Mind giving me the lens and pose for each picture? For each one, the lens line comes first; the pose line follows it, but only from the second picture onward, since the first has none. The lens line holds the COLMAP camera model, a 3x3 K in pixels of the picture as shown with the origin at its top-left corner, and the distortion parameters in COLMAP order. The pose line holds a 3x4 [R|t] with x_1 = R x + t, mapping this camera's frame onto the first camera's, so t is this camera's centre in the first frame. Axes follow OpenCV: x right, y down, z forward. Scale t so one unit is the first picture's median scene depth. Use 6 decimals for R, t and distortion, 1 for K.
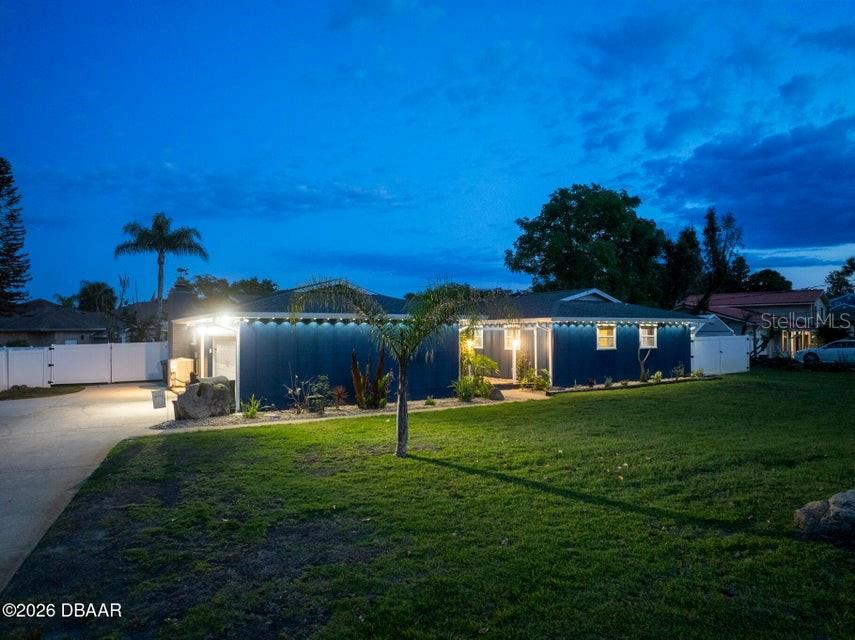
lens RADIAL K [[586.2, 0, 427.5], [0, 586.2, 320.0], [0, 0, 1]] dist [-0.041532, 0.002071]
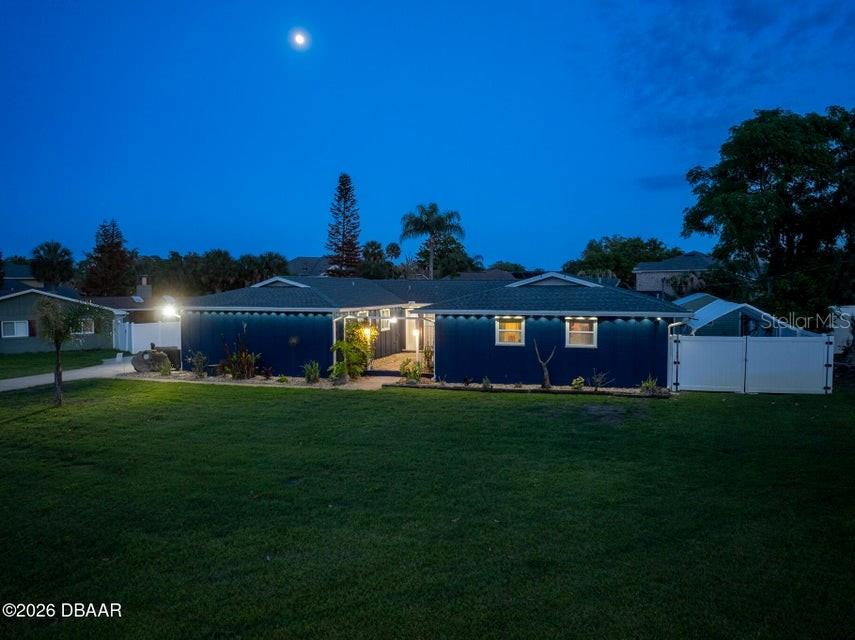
lens RADIAL K [[596.6, 0, 427.5], [0, 596.6, 320.0], [0, 0, 1]] dist [-0.030041, -0.001122]
pose [[0.660806, 0.043935, -0.749270, 0.838128], [0.016503, 0.997193, 0.073027, -0.051167], [0.750375, -0.060622, 0.658226, 0.305726]]
